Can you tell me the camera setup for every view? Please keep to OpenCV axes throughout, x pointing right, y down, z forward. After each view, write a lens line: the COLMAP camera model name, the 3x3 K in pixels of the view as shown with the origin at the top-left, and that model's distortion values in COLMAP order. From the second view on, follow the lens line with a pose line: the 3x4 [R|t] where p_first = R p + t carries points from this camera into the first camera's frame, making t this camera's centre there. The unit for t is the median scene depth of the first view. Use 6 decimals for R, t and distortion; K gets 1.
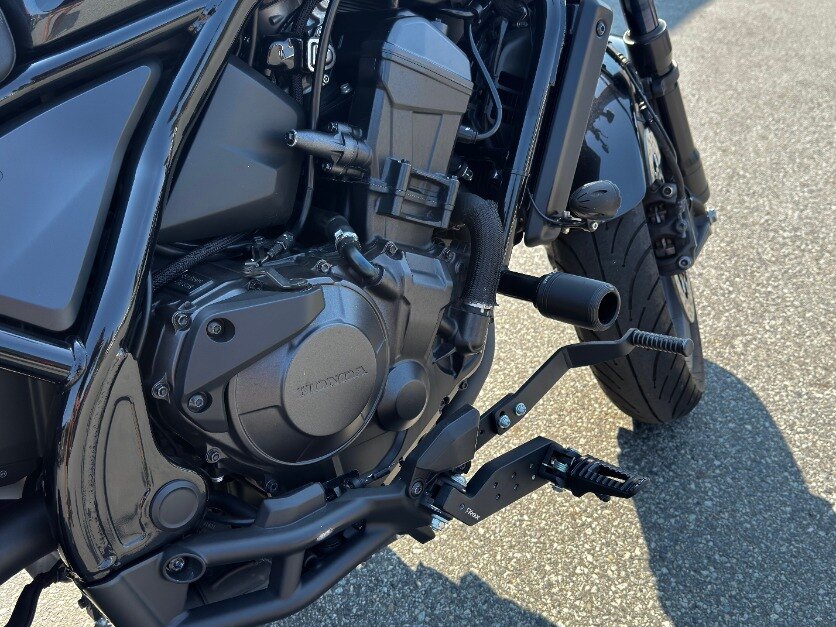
lens RADIAL K [[838.0, 0, 400.4], [0, 838.0, 308.1], [0, 0, 1]] dist [0.138625, -0.327728]
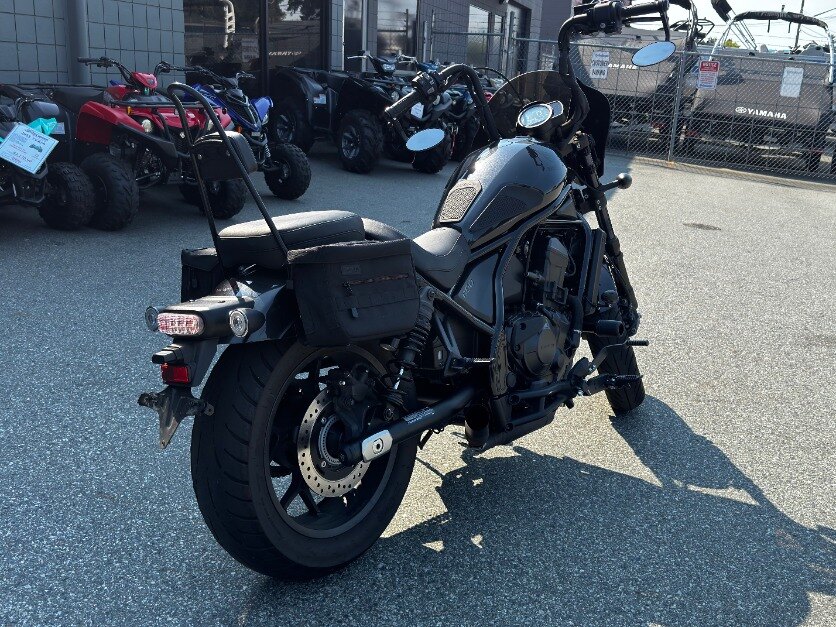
lens RADIAL K [[831.6, 0, 418.0], [0, 831.6, 313.5], [0, 0, 1]] dist [0.128131, -0.263494]
pose [[0.988694, -0.025295, 0.147795, -0.823867], [0.055536, 0.977344, -0.204242, 0.466408], [-0.139281, 0.210141, 0.967699, -1.623647]]
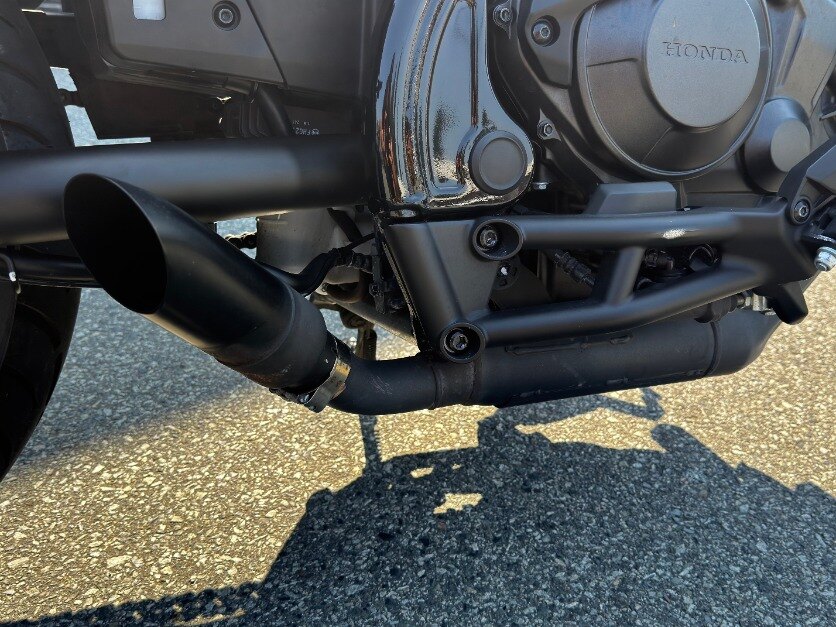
lens RADIAL K [[831.6, 0, 418.0], [0, 831.6, 313.5], [0, 0, 1]] dist [0.128131, -0.263494]
pose [[0.947989, 0.114543, -0.296979, -0.058292], [-0.148546, 0.984379, -0.094506, 0.351201], [0.281515, 0.133706, 0.950196, 0.160867]]
